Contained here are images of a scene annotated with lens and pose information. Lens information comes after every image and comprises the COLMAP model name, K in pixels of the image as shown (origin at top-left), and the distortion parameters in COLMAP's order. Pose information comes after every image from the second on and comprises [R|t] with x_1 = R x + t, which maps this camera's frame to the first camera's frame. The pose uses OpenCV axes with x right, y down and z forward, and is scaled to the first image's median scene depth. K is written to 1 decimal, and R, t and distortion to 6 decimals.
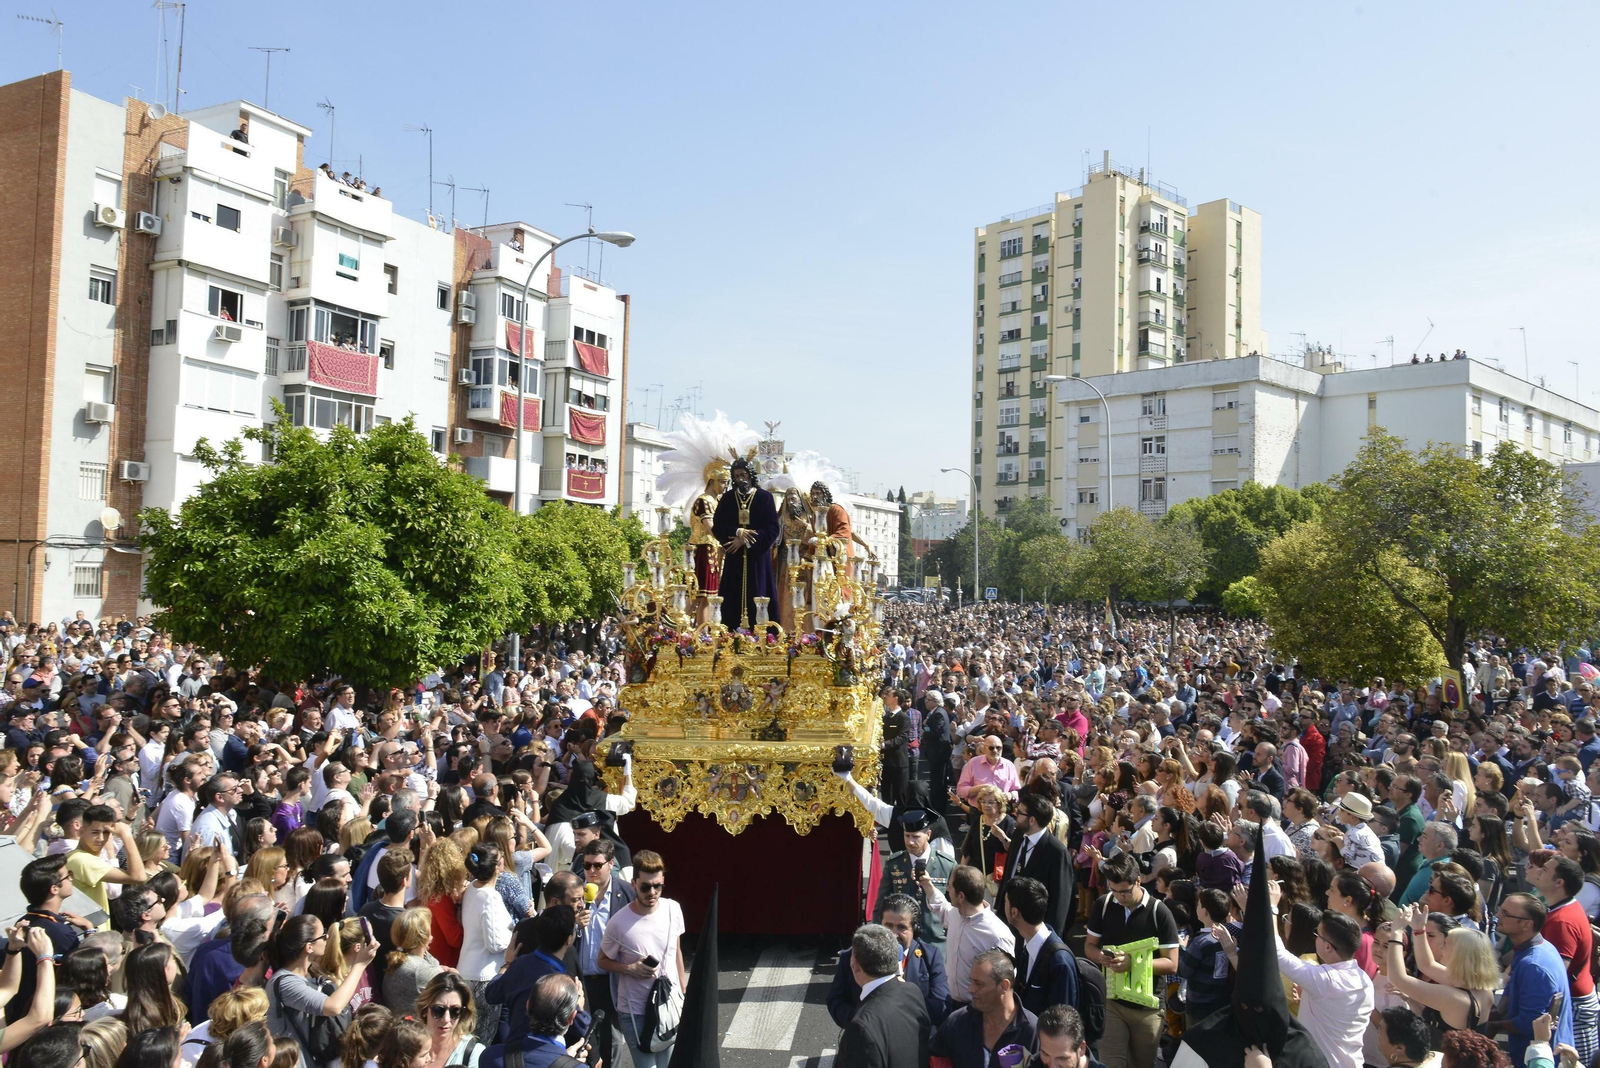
lens RADIAL K [[1177.4, 0, 793.9], [0, 1177.4, 539.6], [0, 0, 1]] dist [-0.009145, -0.012490]
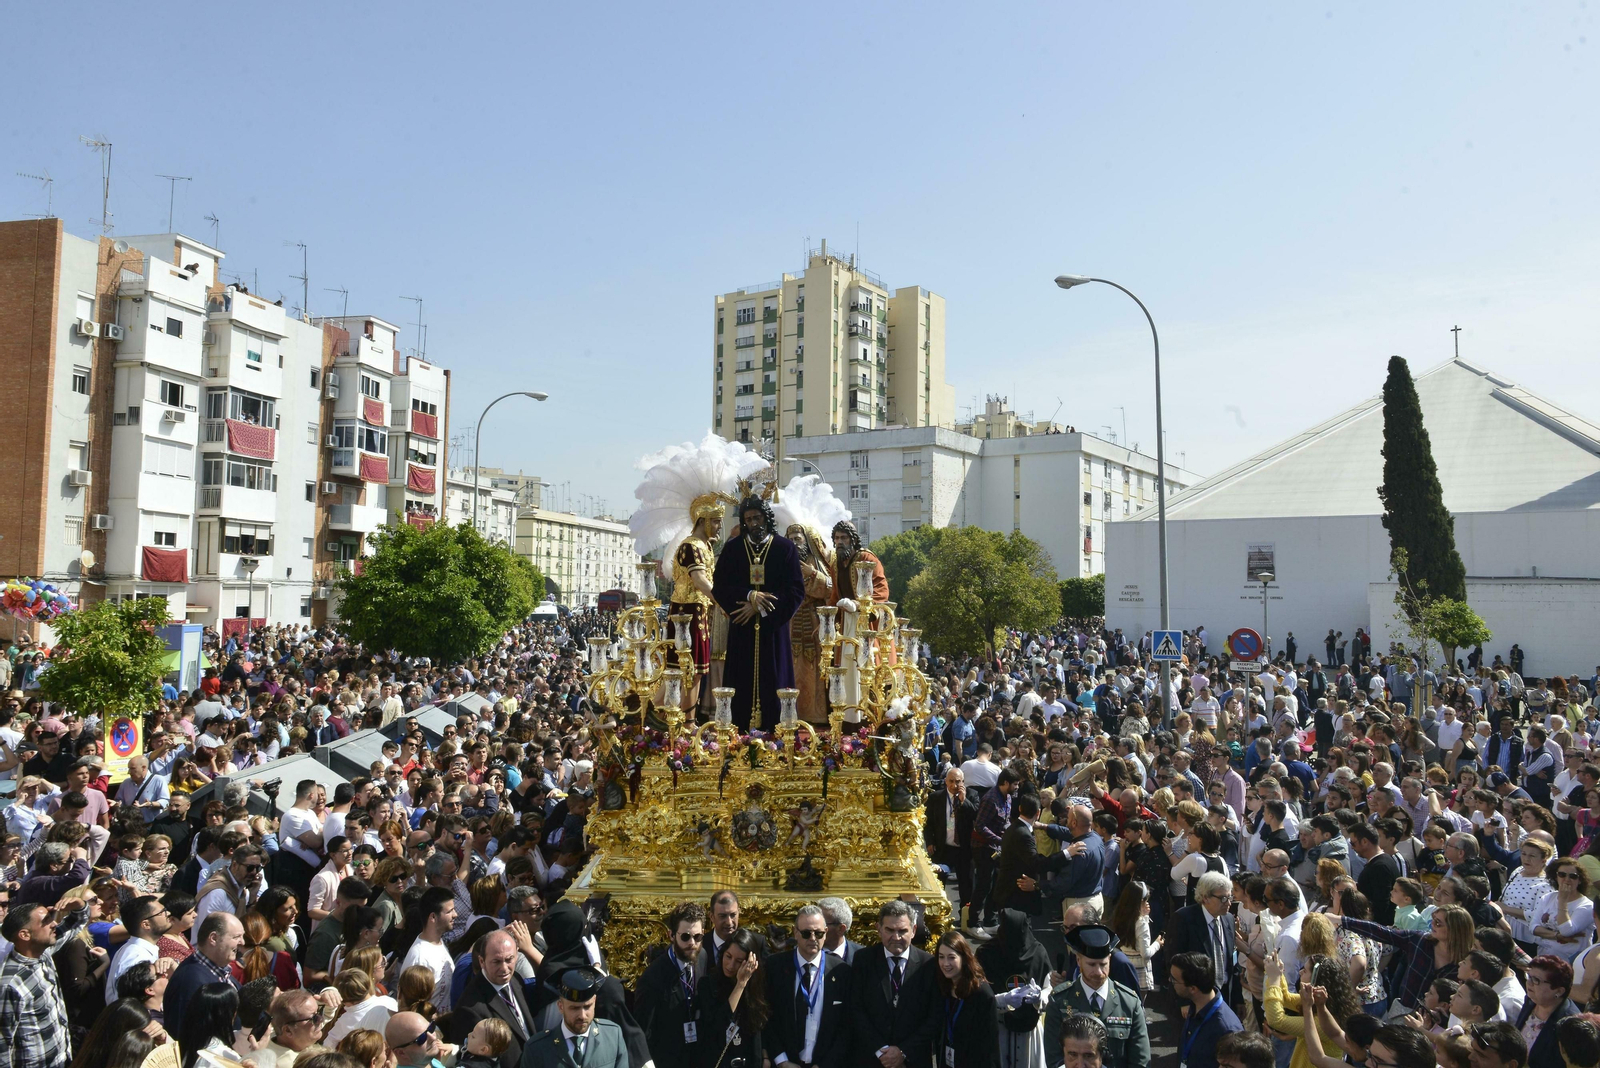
lens RADIAL K [[1096.0, 0, 804.5], [0, 1096.0, 534.5], [0, 0, 1]] dist [-0.009864, -0.008868]
pose [[0.970919, 0.004031, 0.239374, -0.058034], [0.001405, 0.999745, -0.022534, -0.009879], [-0.239404, 0.022215, 0.970666, -0.219954]]
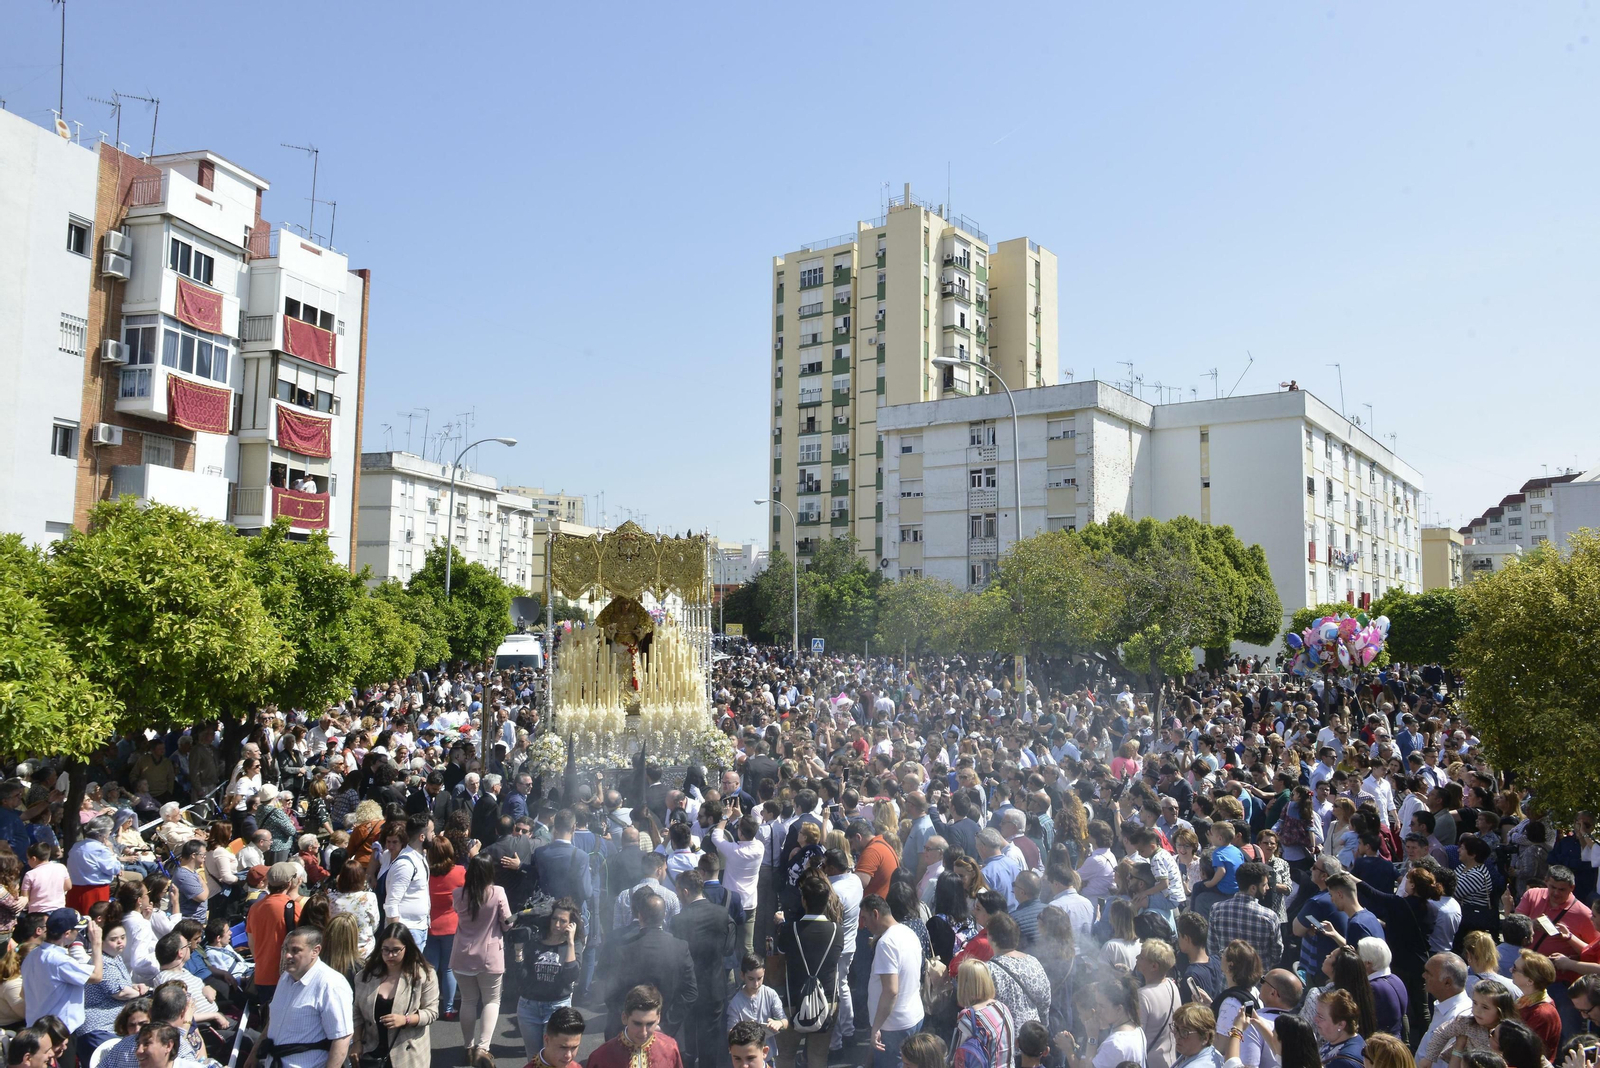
lens RADIAL K [[1177.4, 0, 810.0], [0, 1177.4, 535.1], [0, 0, 1]] dist [-0.009145, -0.012490]
pose [[0.980905, 0.004585, 0.194433, -0.004199], [0.003556, 0.999132, -0.041499, 0.001828], [-0.194455, 0.041398, 0.980038, 0.202726]]
